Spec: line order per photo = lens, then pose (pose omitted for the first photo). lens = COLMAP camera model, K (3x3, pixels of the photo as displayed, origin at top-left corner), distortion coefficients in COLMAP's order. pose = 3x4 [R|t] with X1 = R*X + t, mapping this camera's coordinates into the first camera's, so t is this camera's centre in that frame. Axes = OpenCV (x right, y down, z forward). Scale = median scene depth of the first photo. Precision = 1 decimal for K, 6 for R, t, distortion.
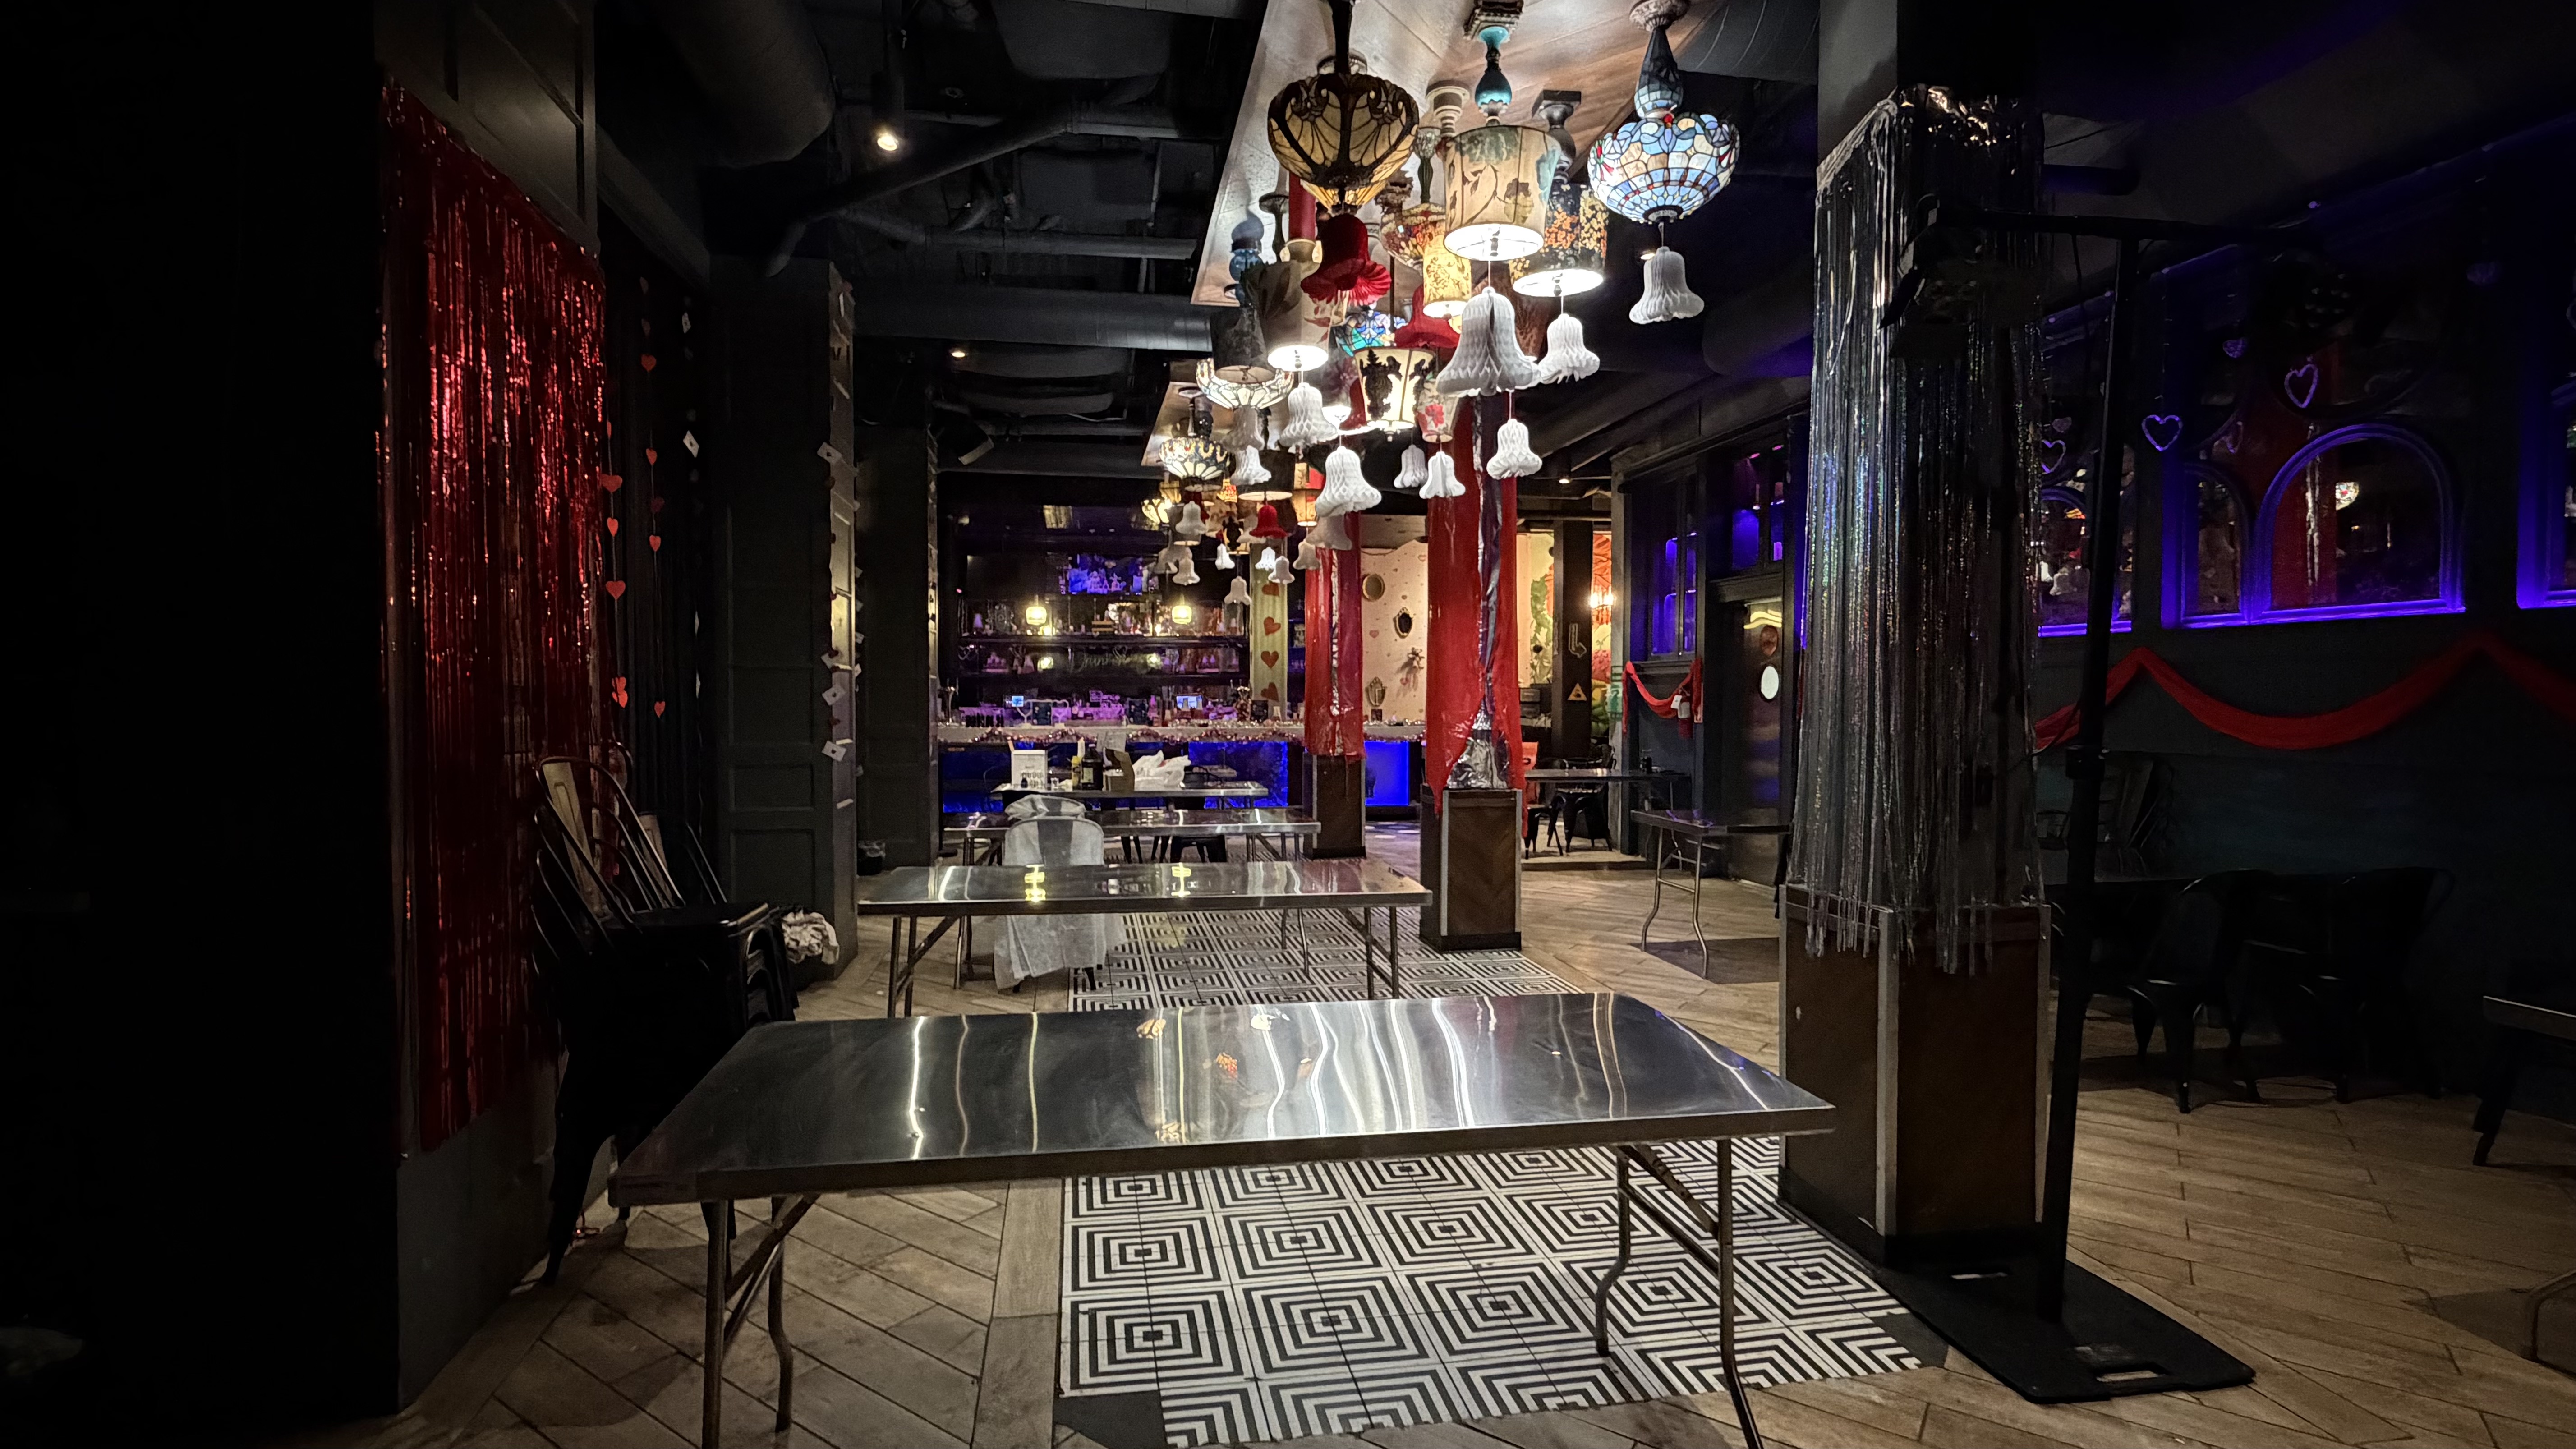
lens RADIAL K [[1199.0, 0, 1295.9], [0, 1199.0, 729.7], [0, 0, 1]] dist [0.000311, -0.000039]
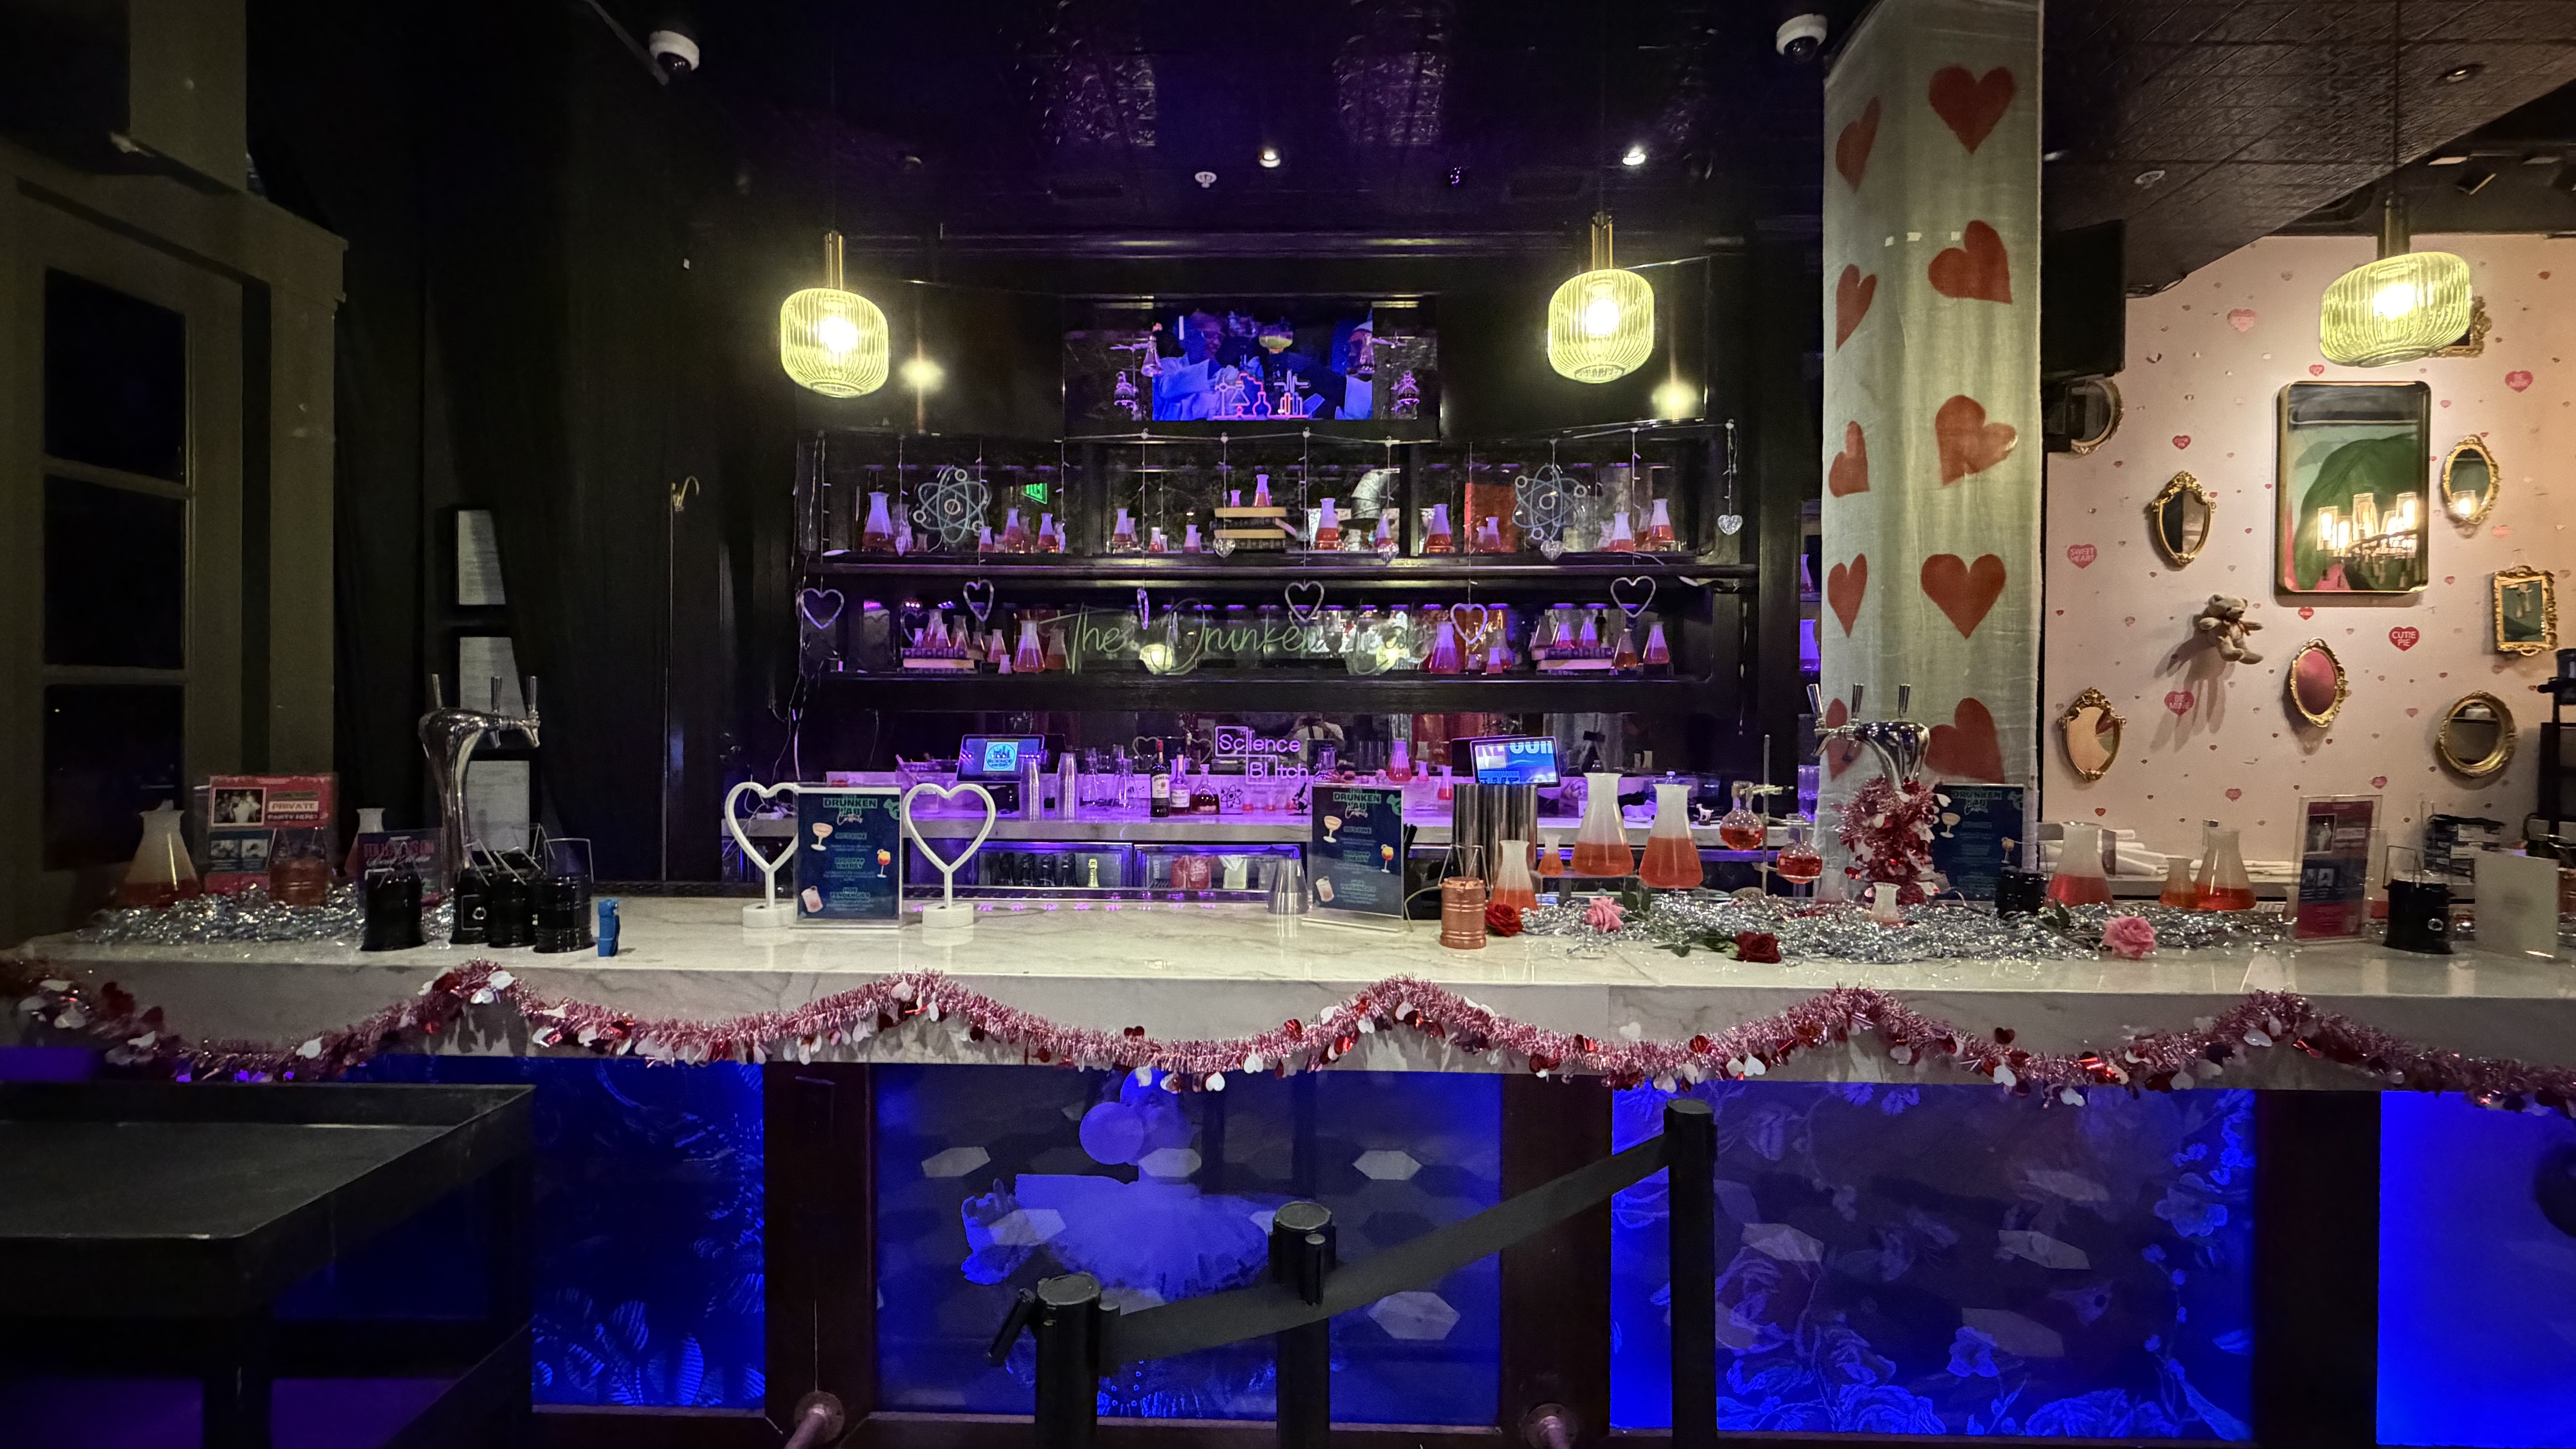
lens RADIAL K [[1027.0, 0, 1283.6], [0, 1027.0, 724.7], [0, 0, 1]] dist [-0.000262, 0.000370]
pose [[0.979963, 0.006603, -0.199069, -0.229267], [-0.011830, 0.999616, -0.025078, -0.062822], [0.198827, 0.026931, 0.979665, 1.735177]]
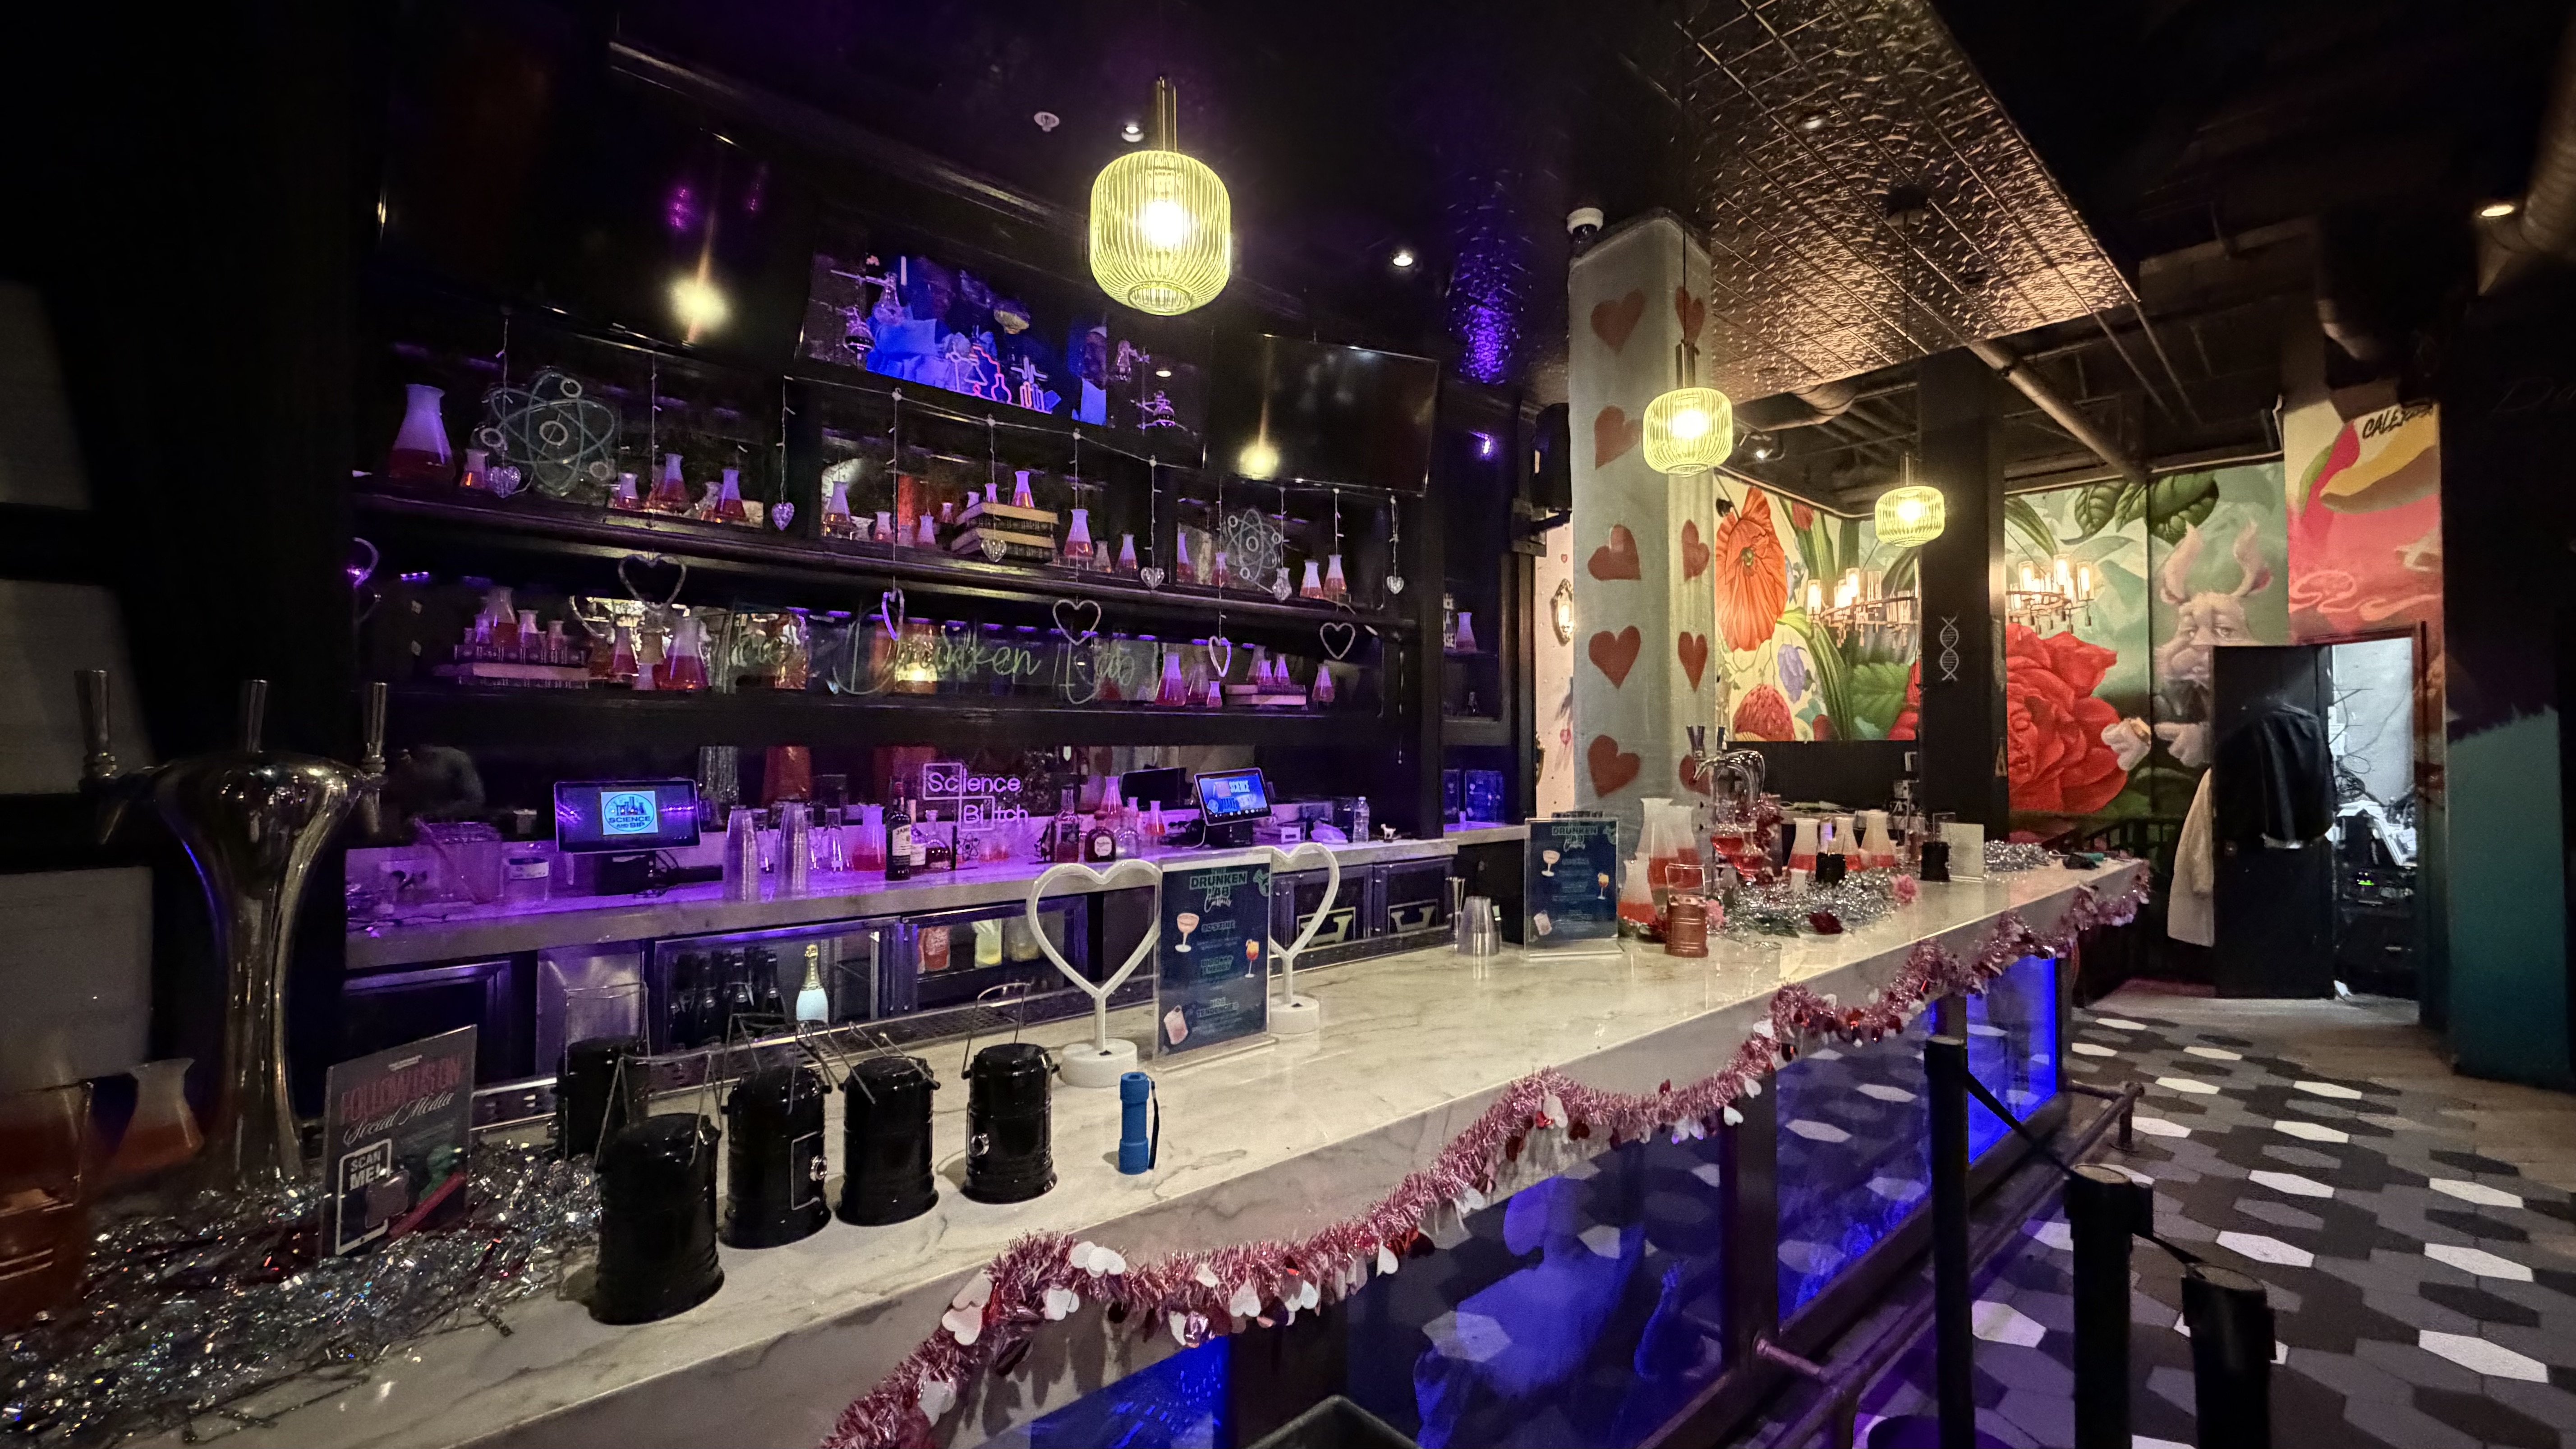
lens RADIAL K [[1027.0, 0, 1279.5], [0, 1027.0, 723.9], [0, 0, 1]] dist [-0.000262, 0.000370]
pose [[0.857377, 0.011738, 0.514555, -0.535558], [0.017325, 0.998515, -0.051646, -0.067705], [-0.514397, 0.053195, 0.855900, 1.818275]]
